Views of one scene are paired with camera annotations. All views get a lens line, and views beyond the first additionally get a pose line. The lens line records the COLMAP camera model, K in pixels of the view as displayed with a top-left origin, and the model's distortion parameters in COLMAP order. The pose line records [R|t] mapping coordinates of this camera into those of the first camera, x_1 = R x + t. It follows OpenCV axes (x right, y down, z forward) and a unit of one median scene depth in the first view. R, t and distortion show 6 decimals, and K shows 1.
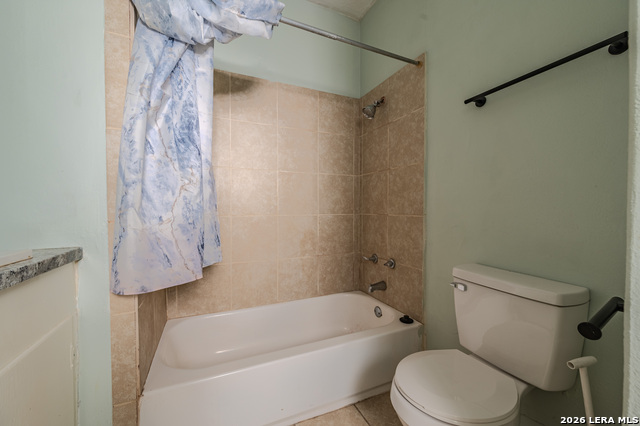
lens RADIAL K [[251.5, 0, 319.0], [0, 251.5, 212.4], [0, 0, 1]] dist [-0.000254, -0.000222]
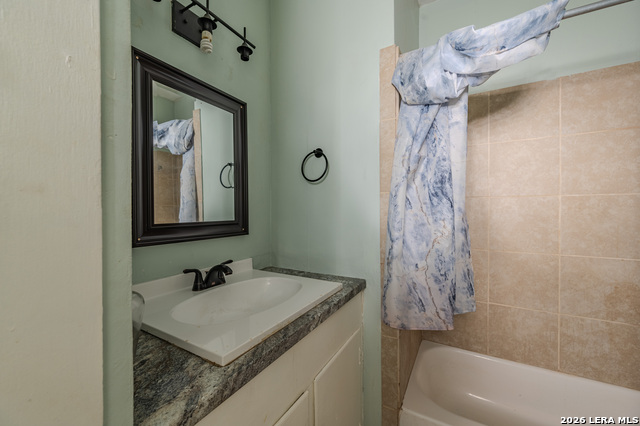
lens RADIAL K [[251.5, 0, 319.0], [0, 251.5, 212.4], [0, 0, 1]] dist [-0.000254, -0.000222]
pose [[0.588982, 0.005853, -0.808125, 0.032910], [-0.008921, 0.999960, 0.000741, -0.207588], [0.808097, 0.006773, 0.589011, -0.037486]]
